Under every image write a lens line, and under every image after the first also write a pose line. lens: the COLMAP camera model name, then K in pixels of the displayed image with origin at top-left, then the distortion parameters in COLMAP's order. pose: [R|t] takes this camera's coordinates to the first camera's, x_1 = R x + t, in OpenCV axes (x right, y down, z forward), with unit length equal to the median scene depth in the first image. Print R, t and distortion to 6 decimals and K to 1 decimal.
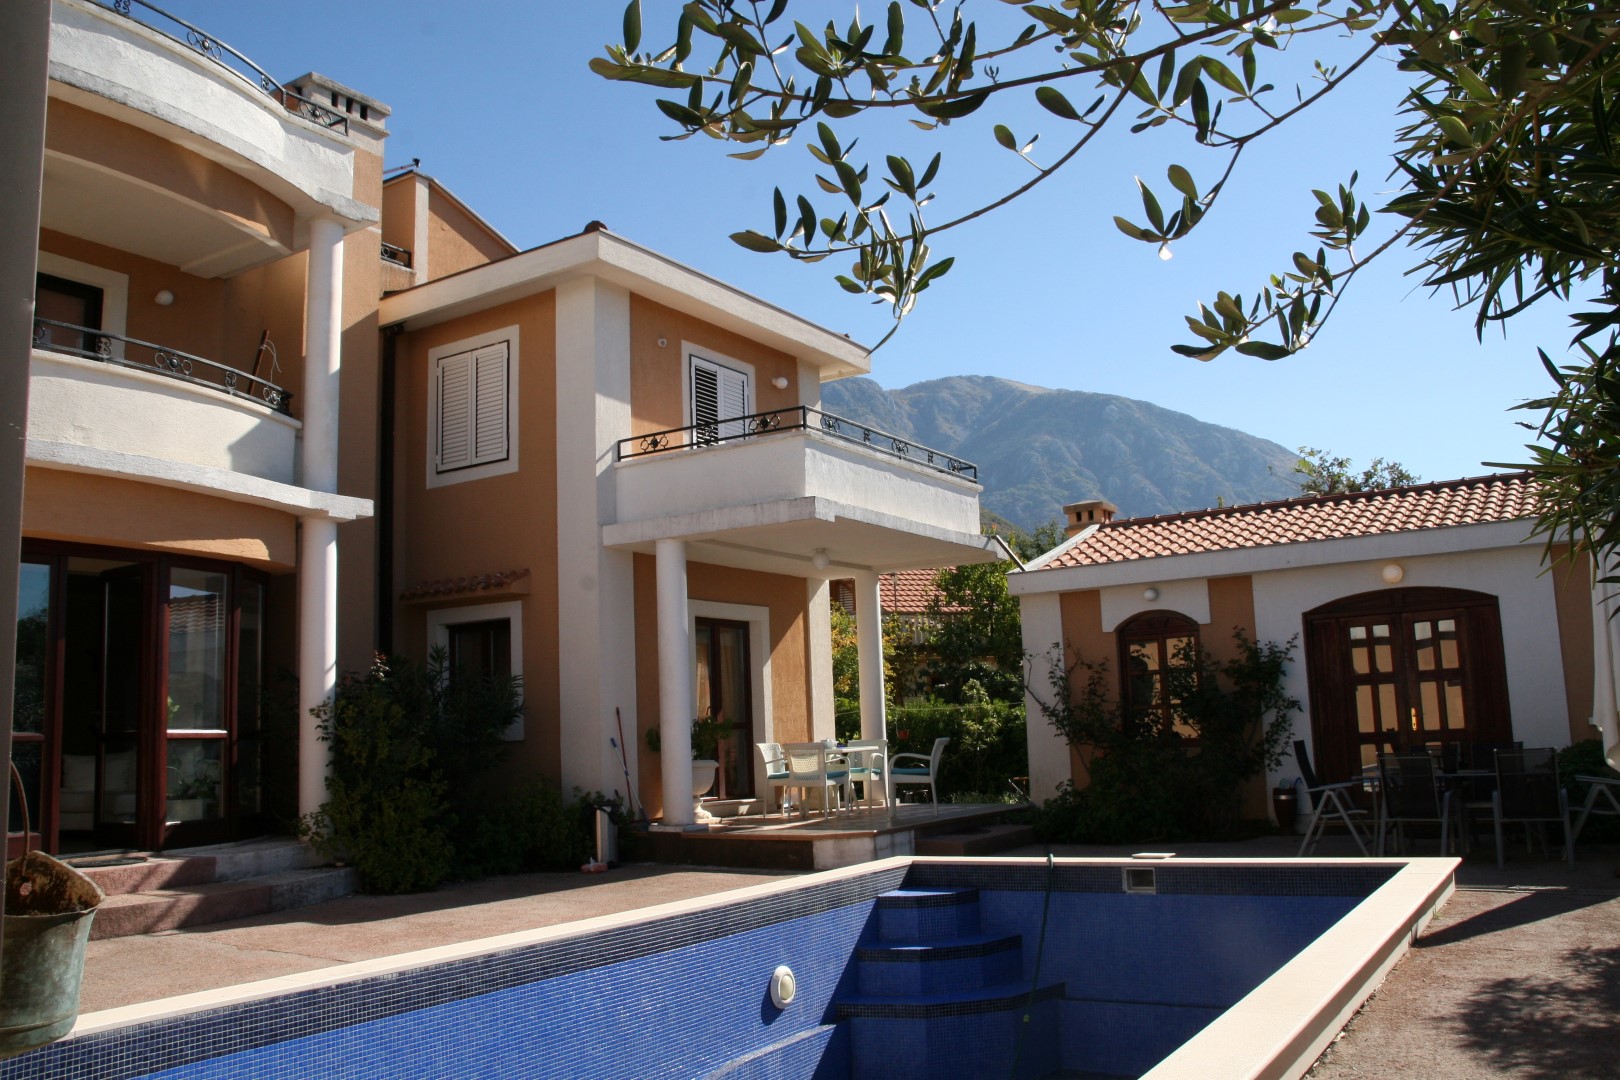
lens RADIAL K [[1340.1, 0, 819.2], [0, 1340.1, 539.4], [0, 0, 1]] dist [-0.220578, 0.229541]
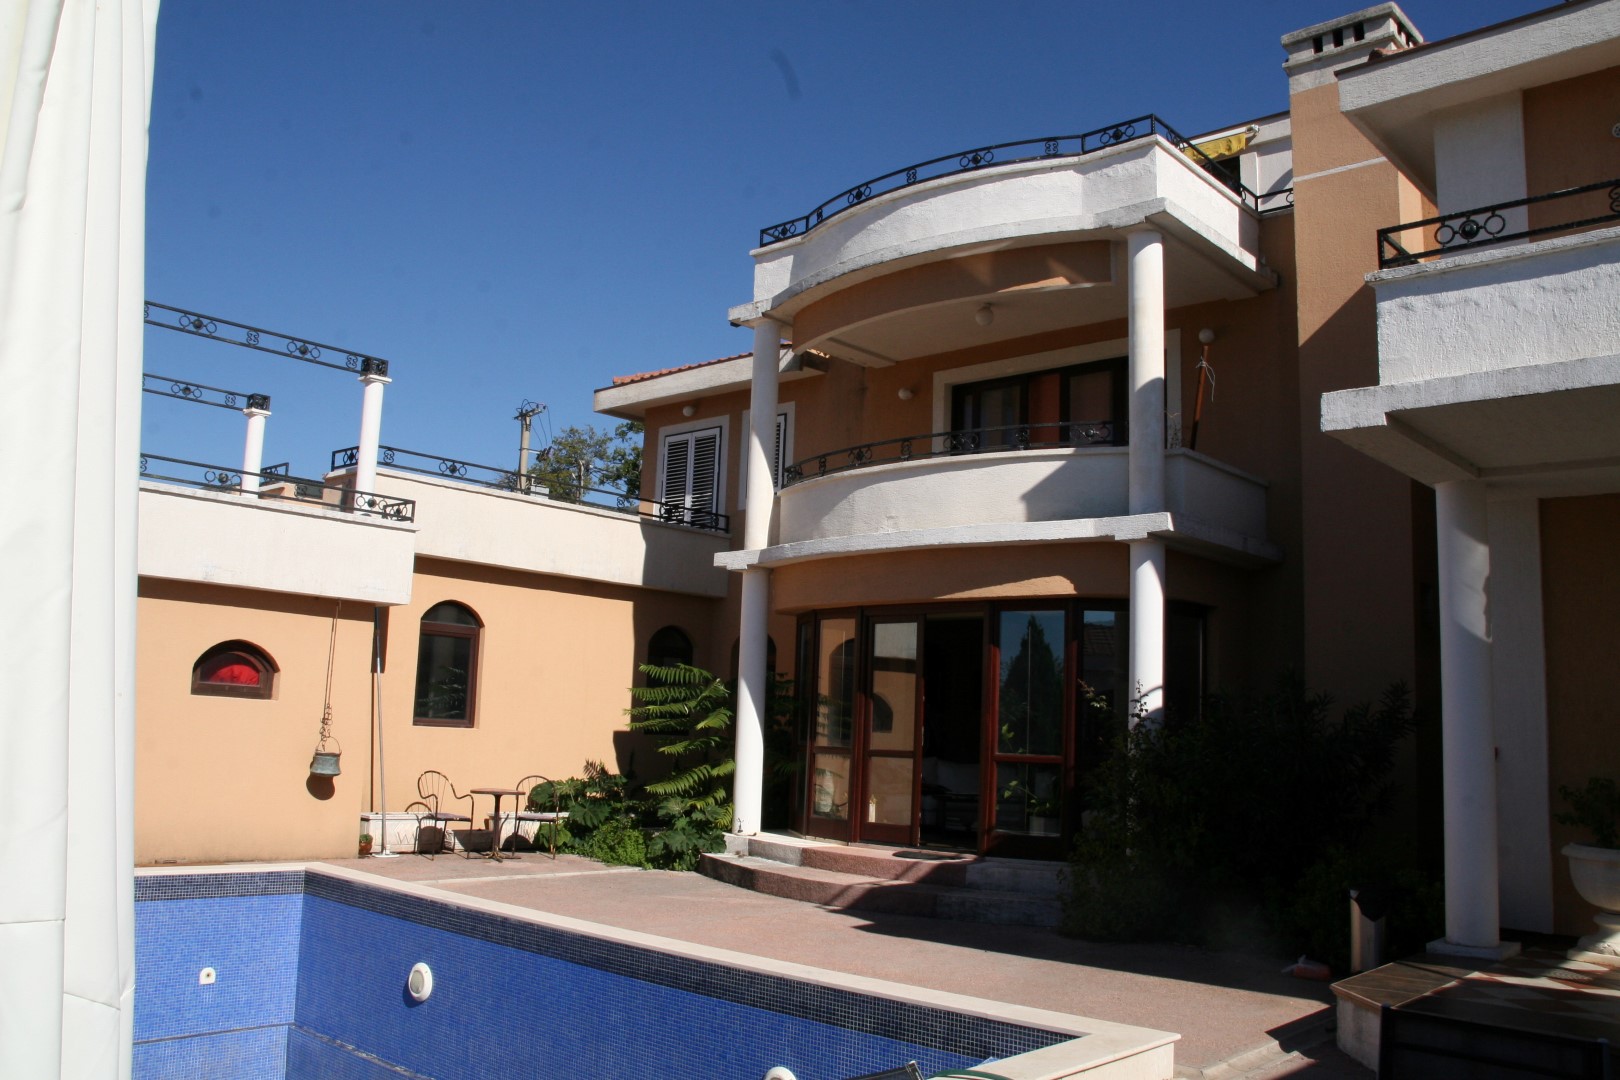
lens RADIAL K [[1340.1, 0, 819.2], [0, 1340.1, 539.4], [0, 0, 1]] dist [-0.220578, 0.229541]
pose [[-0.181940, -0.108276, -0.977330, 0.690095], [0.113696, 0.984936, -0.130285, 0.093212], [0.976715, -0.134822, -0.166888, 1.037732]]
